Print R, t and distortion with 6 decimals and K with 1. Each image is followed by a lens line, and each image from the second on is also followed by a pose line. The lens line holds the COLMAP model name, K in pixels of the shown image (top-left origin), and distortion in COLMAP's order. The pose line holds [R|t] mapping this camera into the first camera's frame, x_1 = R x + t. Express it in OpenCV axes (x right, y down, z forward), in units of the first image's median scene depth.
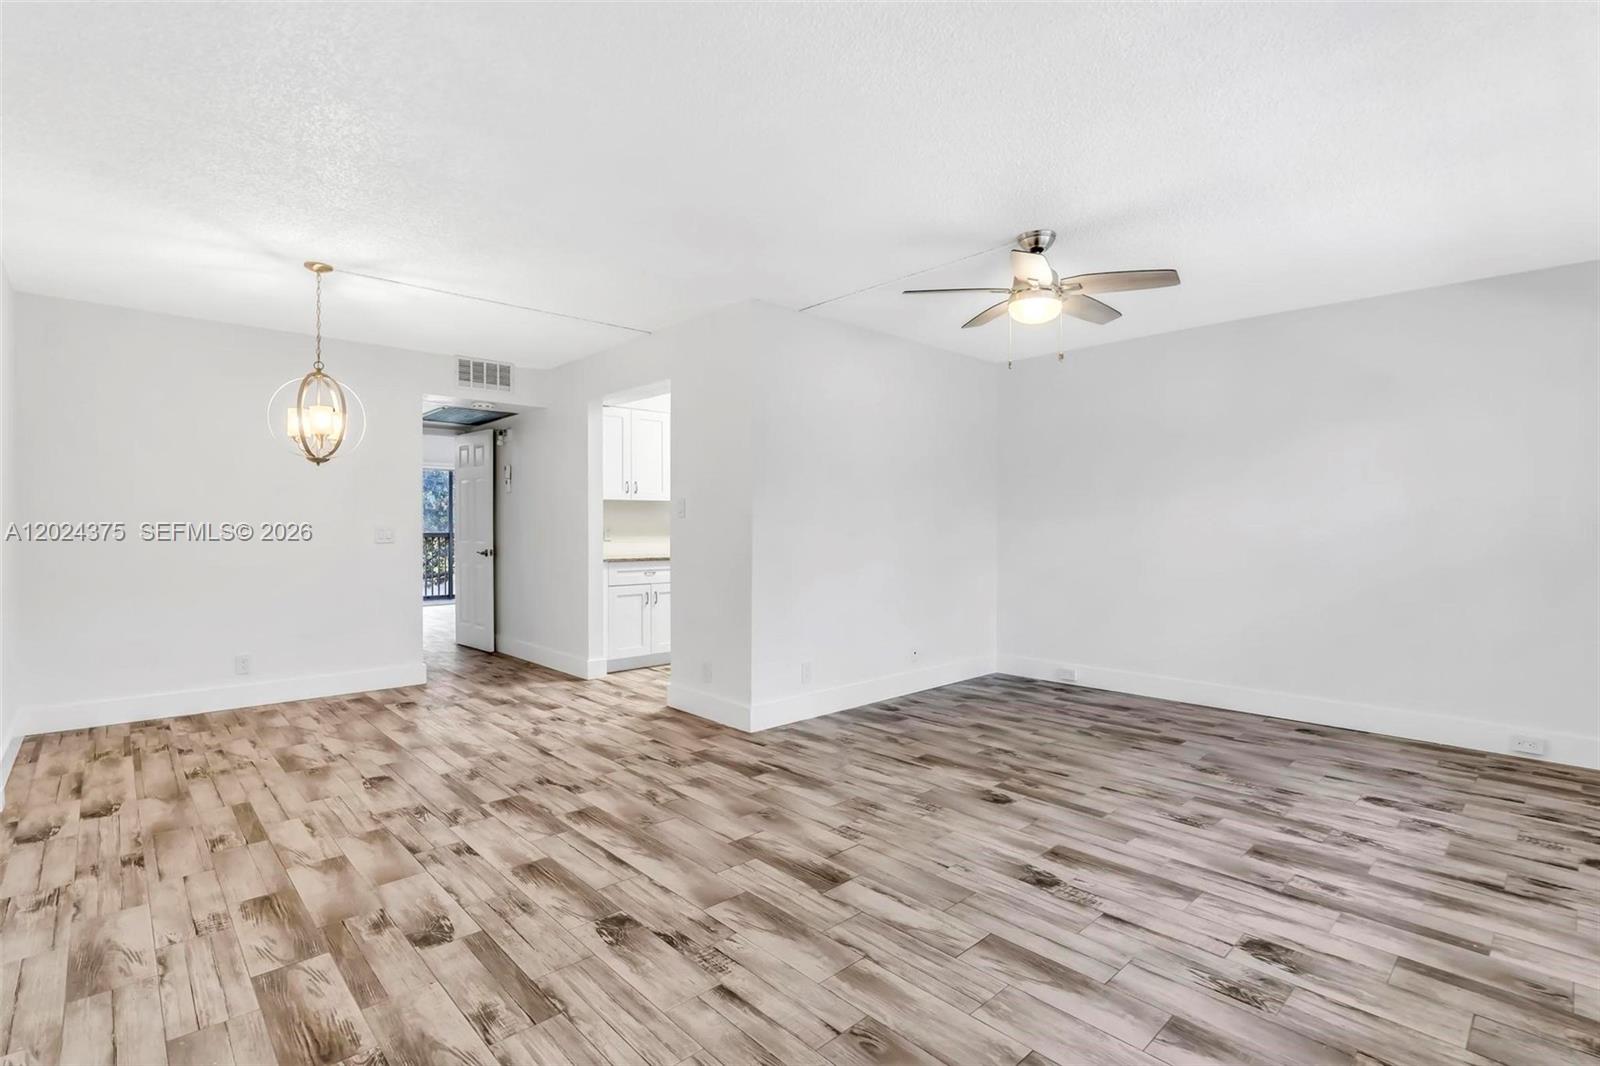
lens RADIAL K [[752.8, 0, 826.8], [0, 752.8, 529.1], [0, 0, 1]] dist [-0.020683, 0.003353]
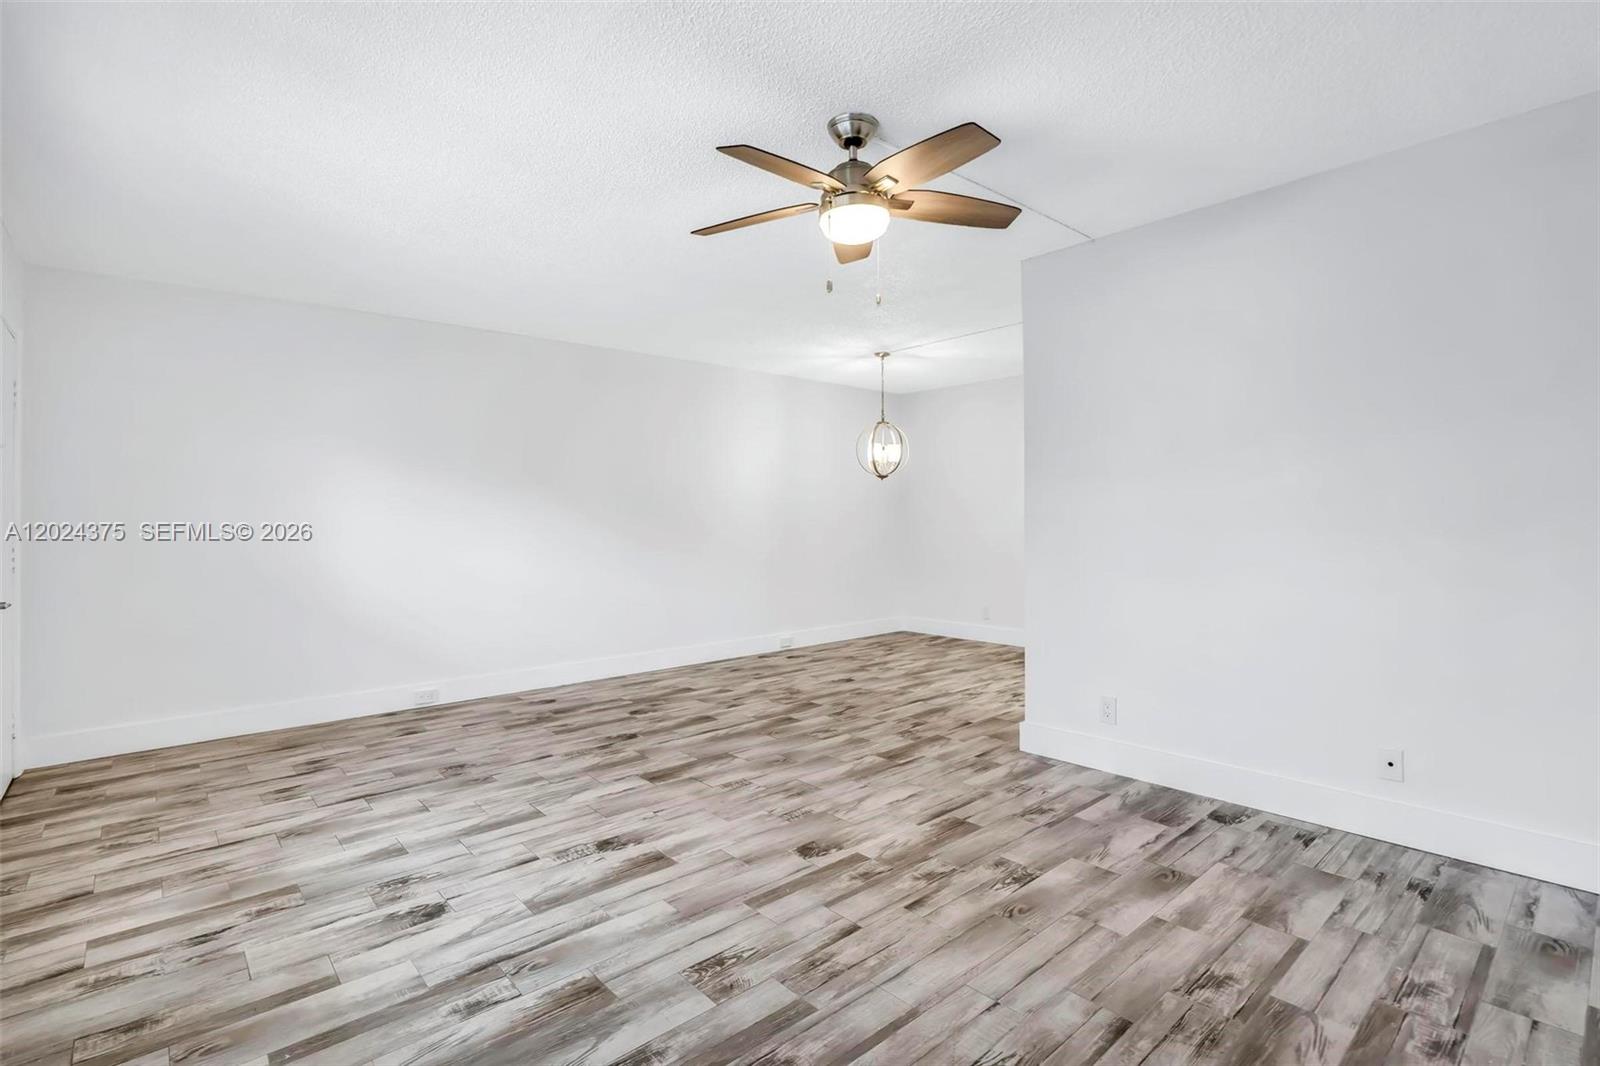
lens RADIAL K [[752.8, 0, 774.9], [0, 752.8, 532.2], [0, 0, 1]] dist [-0.020683, 0.003353]
pose [[-0.069691, 0.015346, -0.997451, 0.913809], [0.004587, 0.999876, 0.015063, -0.000417], [0.997558, -0.003525, -0.069753, 0.889185]]
